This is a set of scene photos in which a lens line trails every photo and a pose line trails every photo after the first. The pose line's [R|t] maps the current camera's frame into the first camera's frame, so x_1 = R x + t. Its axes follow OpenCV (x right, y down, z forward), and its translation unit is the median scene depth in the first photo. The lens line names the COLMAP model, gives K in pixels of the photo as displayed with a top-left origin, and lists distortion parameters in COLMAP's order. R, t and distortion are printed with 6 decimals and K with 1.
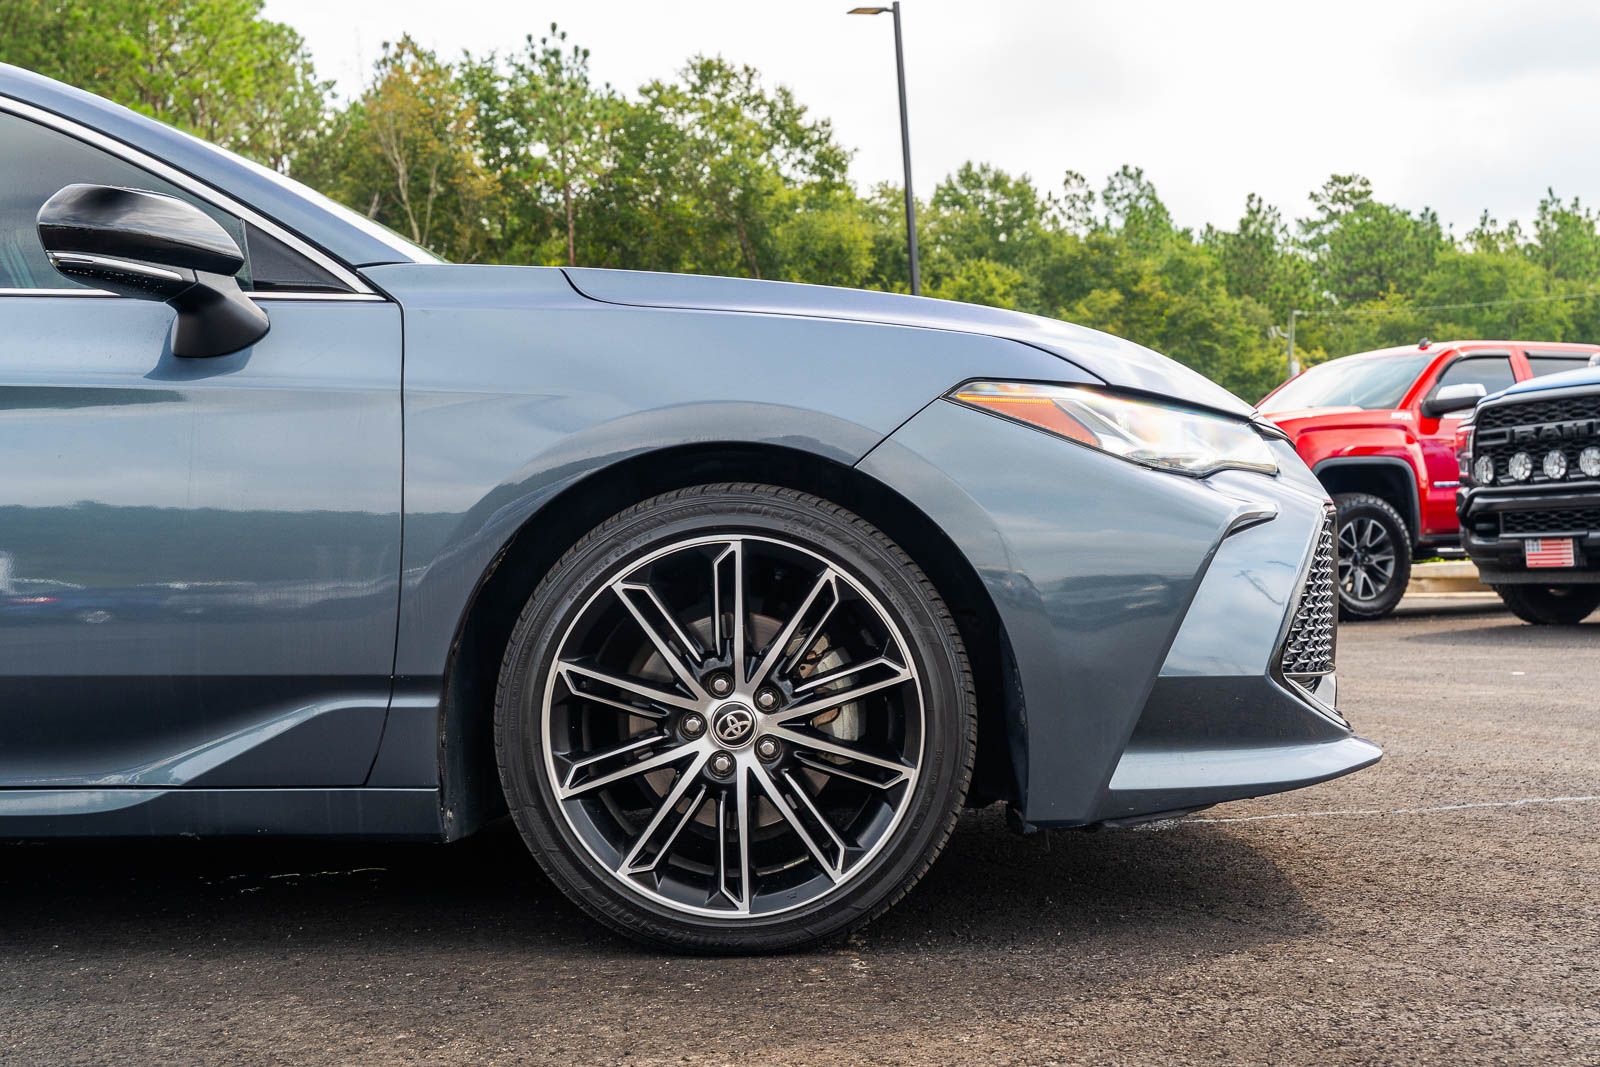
lens RADIAL K [[3591.4, 0, 800.0], [0, 3591.4, 533.5], [0, 0, 1]] dist [0.084309, 0.685488]
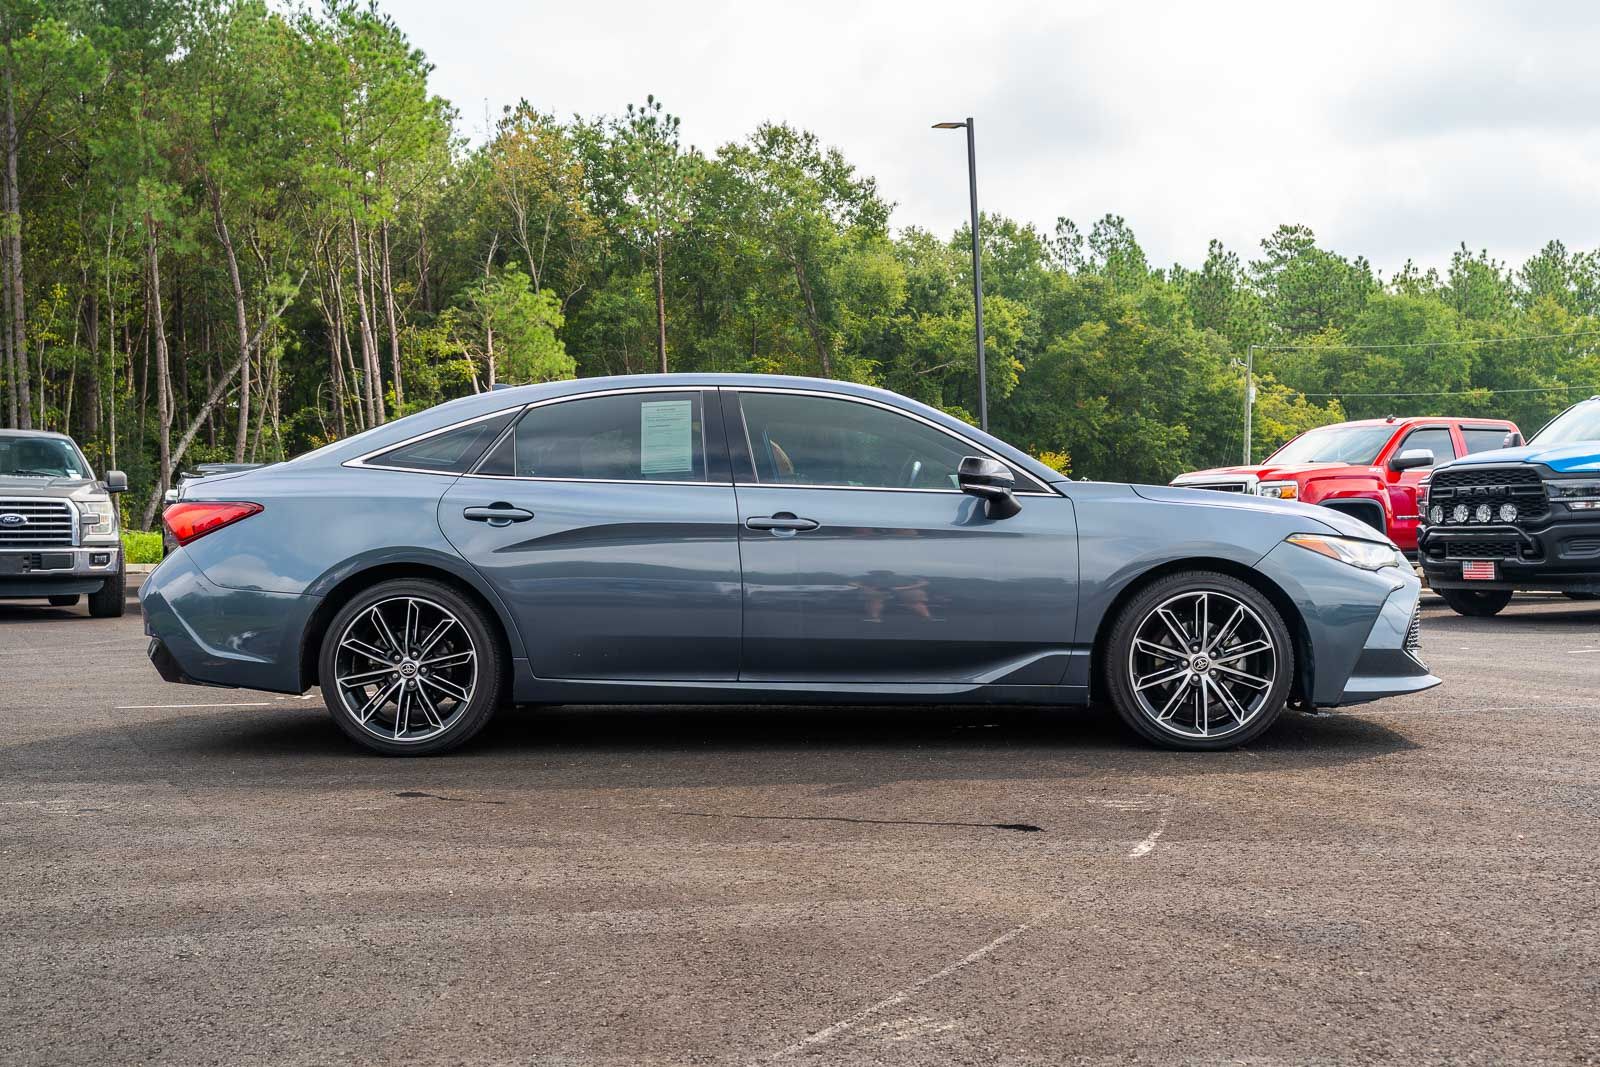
lens RADIAL K [[3591.4, 0, 800.0], [0, 3591.4, 533.5], [0, 0, 1]] dist [0.084309, 0.685488]
pose [[0.999351, 0.019750, 0.030134, -0.050772], [-0.020077, 0.999742, 0.010592, -0.008262], [-0.029917, -0.011190, 0.999490, -0.208921]]
